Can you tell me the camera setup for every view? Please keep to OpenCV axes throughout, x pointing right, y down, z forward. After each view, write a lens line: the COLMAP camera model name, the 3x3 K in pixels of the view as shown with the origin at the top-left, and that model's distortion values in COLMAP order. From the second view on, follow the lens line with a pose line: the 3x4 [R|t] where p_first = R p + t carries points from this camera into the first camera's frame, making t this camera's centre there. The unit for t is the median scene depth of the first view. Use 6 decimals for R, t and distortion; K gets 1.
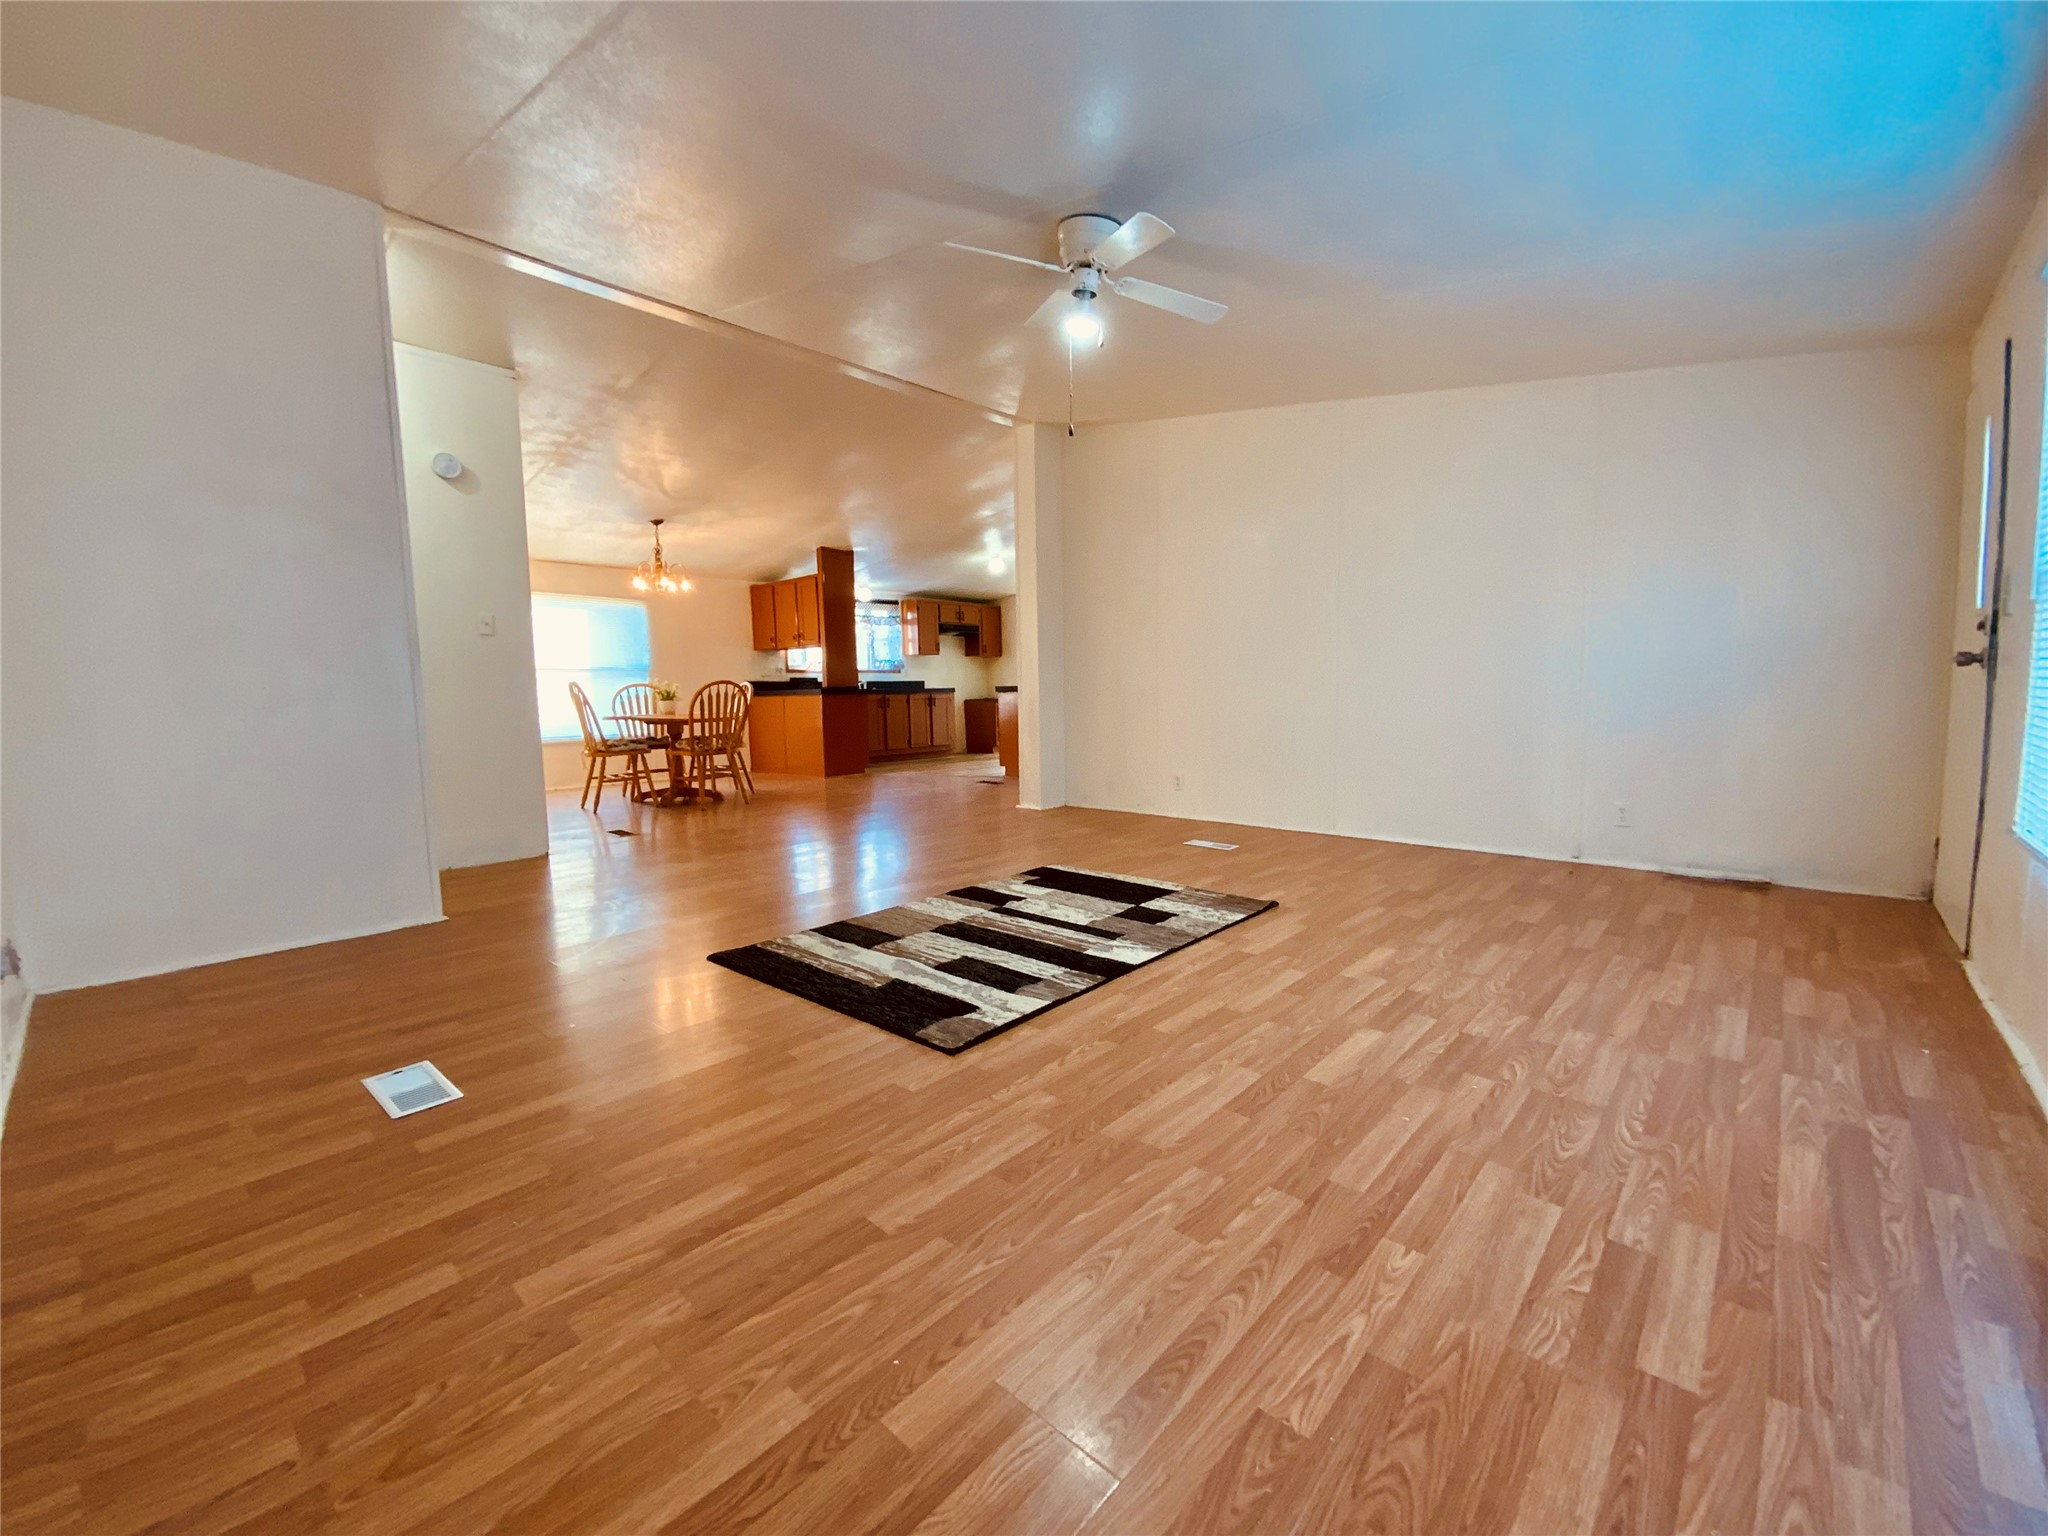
lens RADIAL K [[817.4, 0, 1033.9], [0, 817.4, 773.4], [0, 0, 1]] dist [-0.000793, -0.005307]
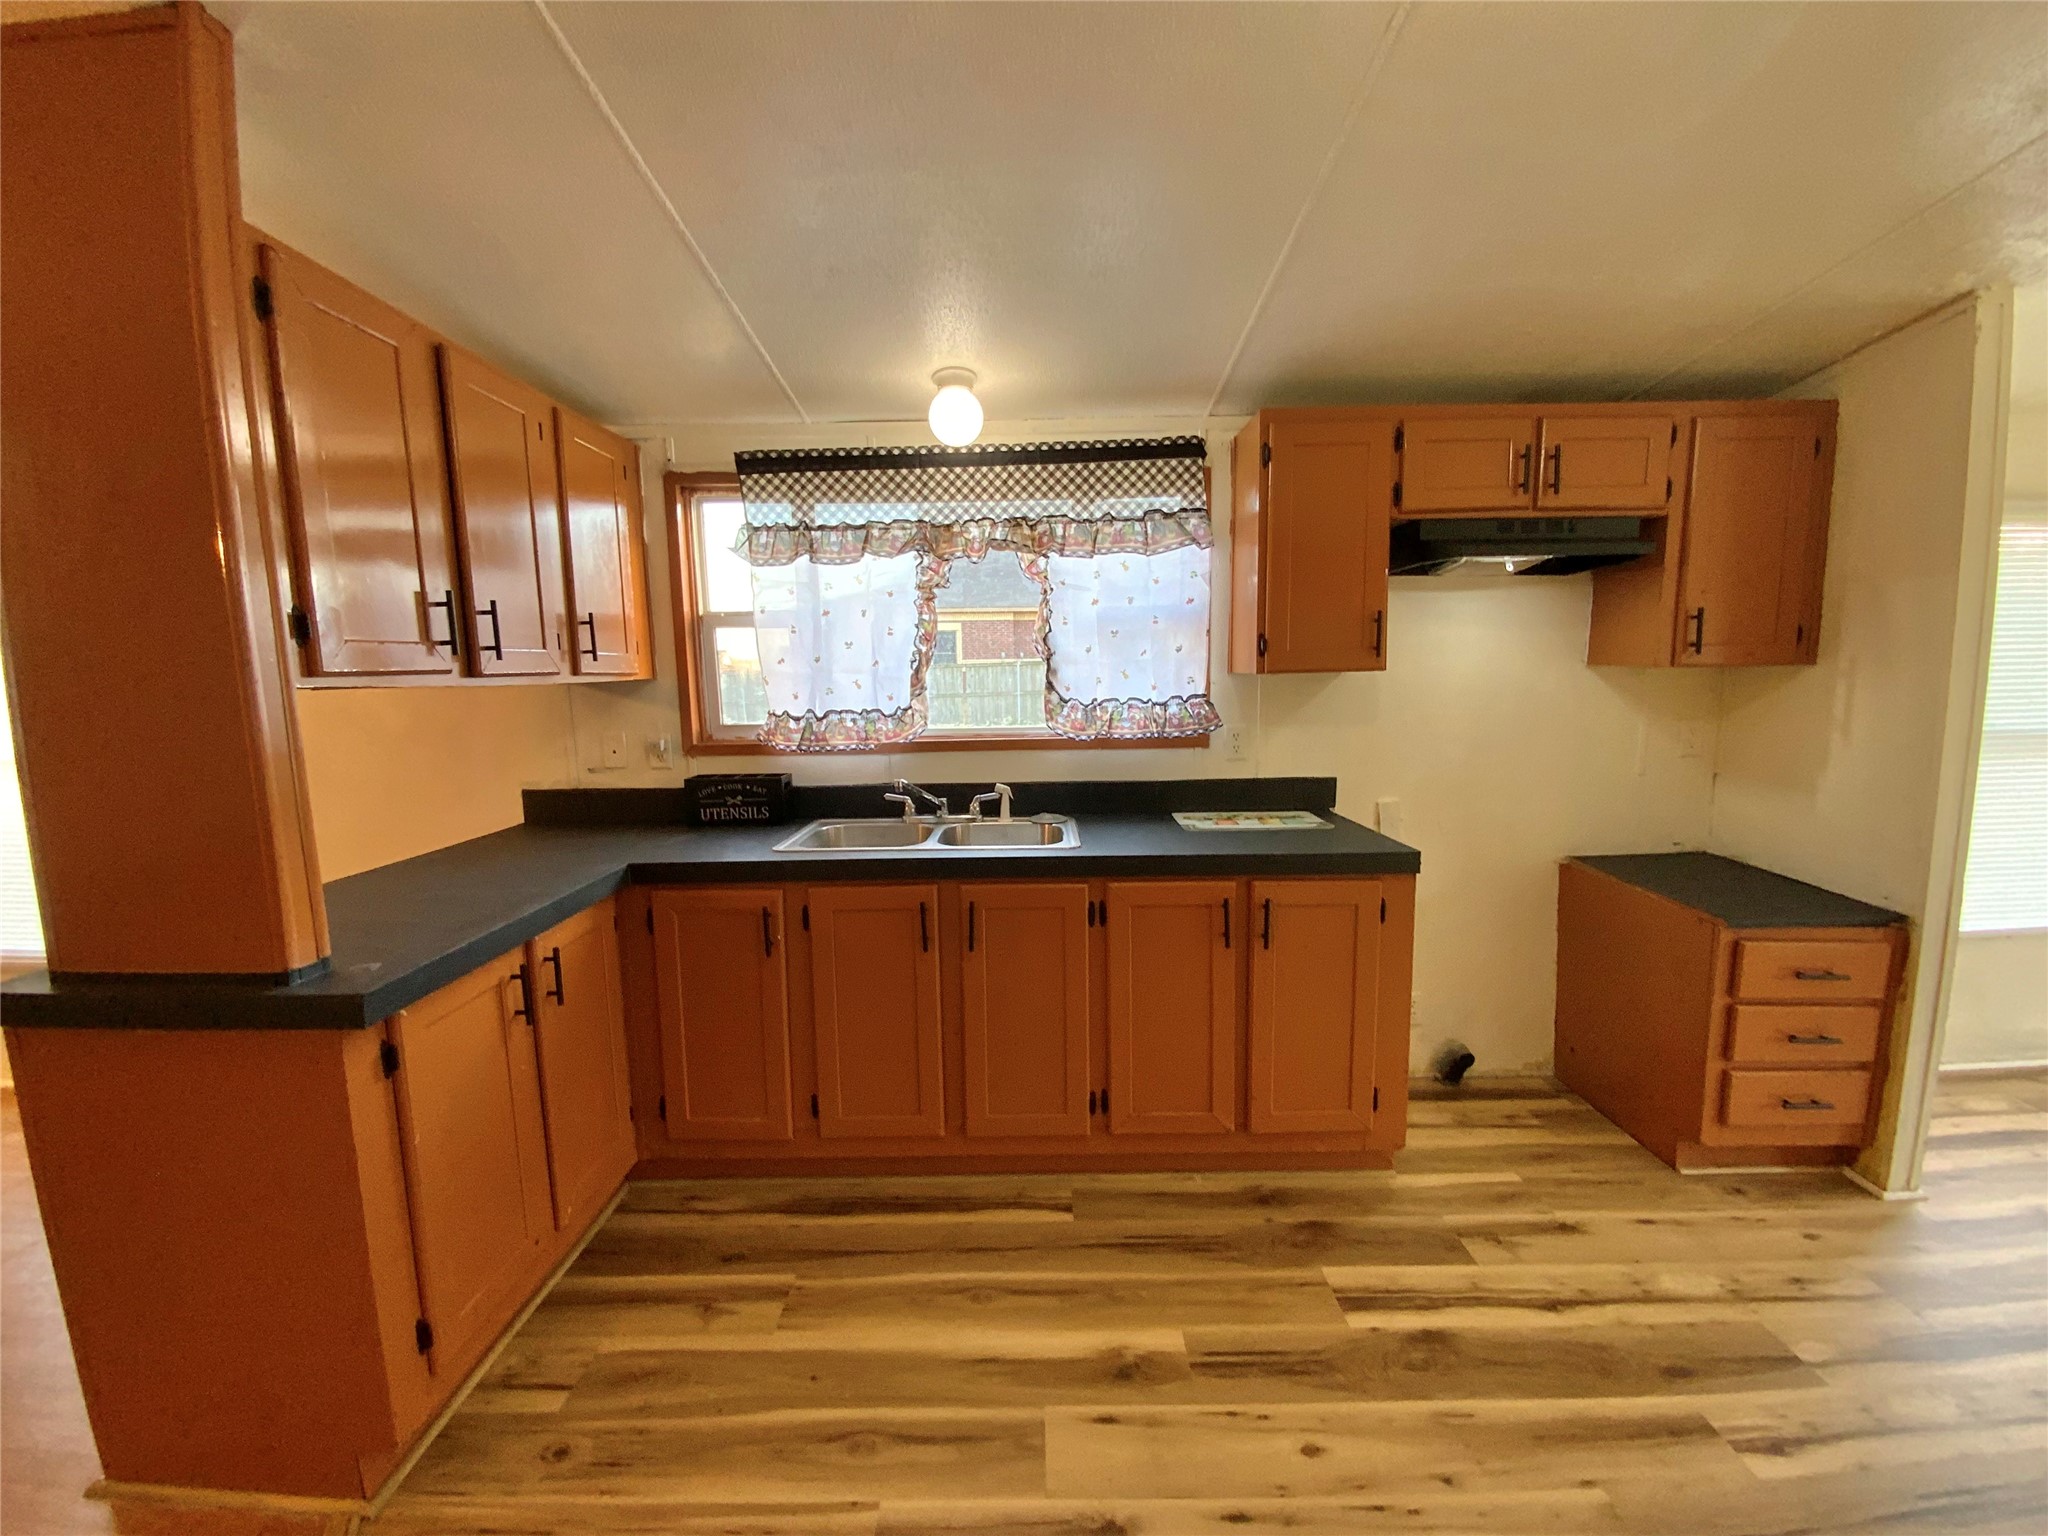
lens RADIAL K [[831.2, 0, 1016.4], [0, 831.2, 767.8], [0, 0, 1]] dist [-0.003883, -0.000546]
pose [[0.655271, 0.092033, -0.749767, -0.015841], [-0.069844, 0.995680, 0.061176, -0.135536], [0.752158, 0.012280, 0.658868, 0.843037]]
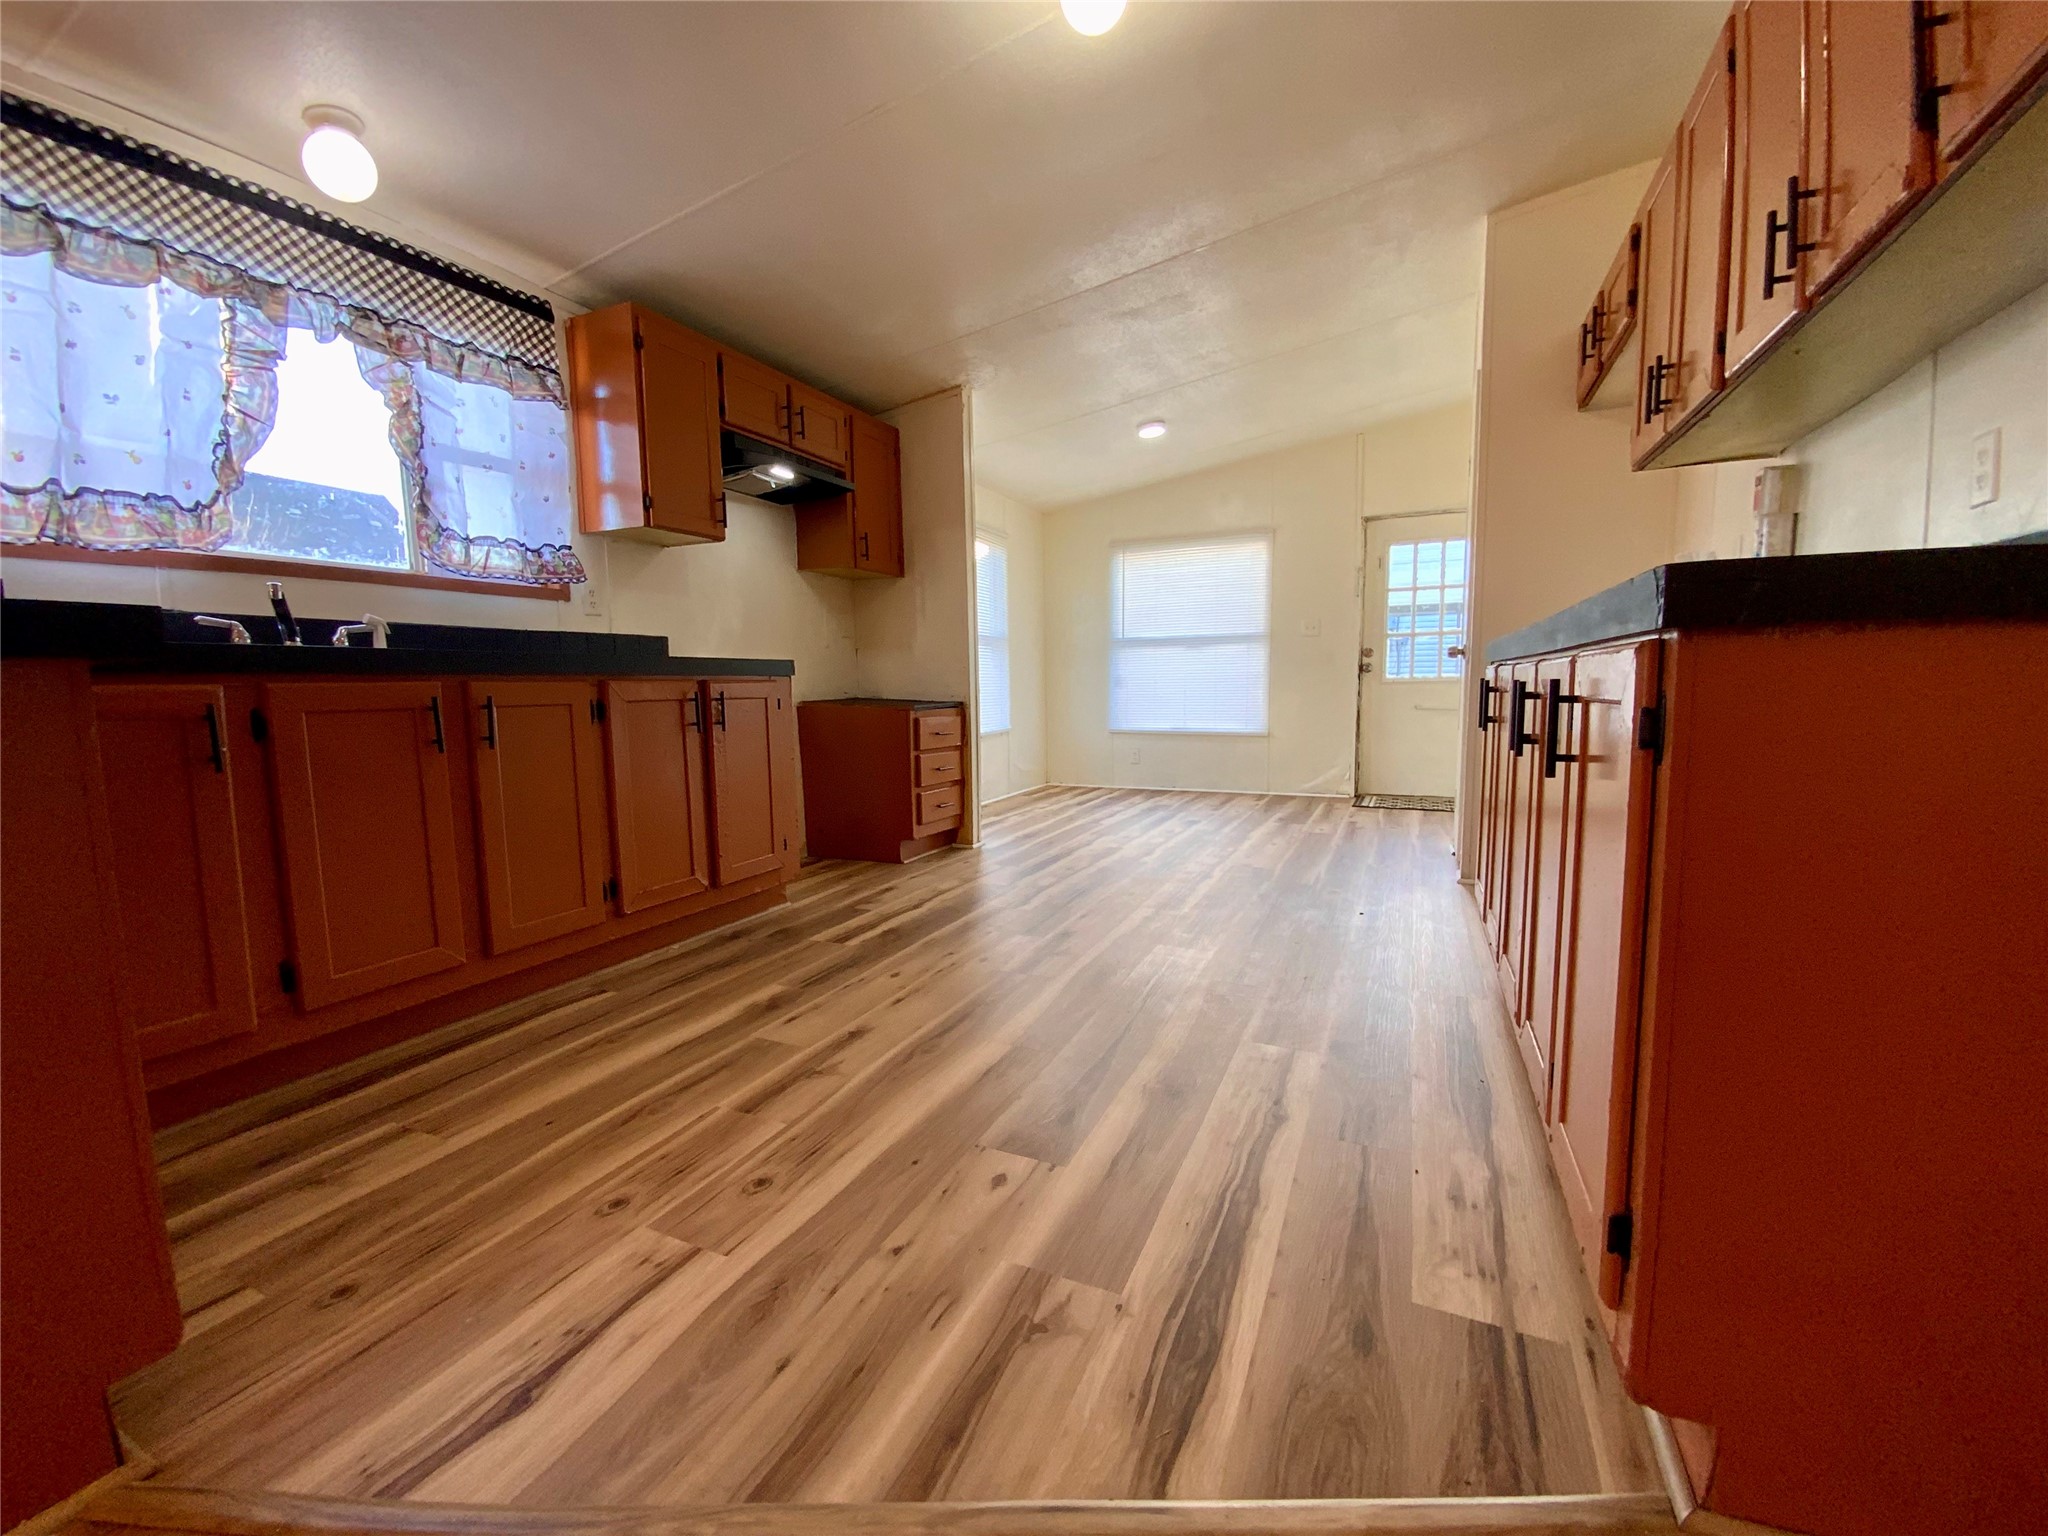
lens RADIAL K [[847.2, 0, 1024.0], [0, 847.2, 768.0], [0, 0, 1]] dist [0.008097, -0.000248]
pose [[0.959431, -0.024026, 0.280917, -0.108167], [0.024321, 0.999701, 0.002434, -0.070568], [-0.280892, 0.004497, 0.959729, 0.742856]]
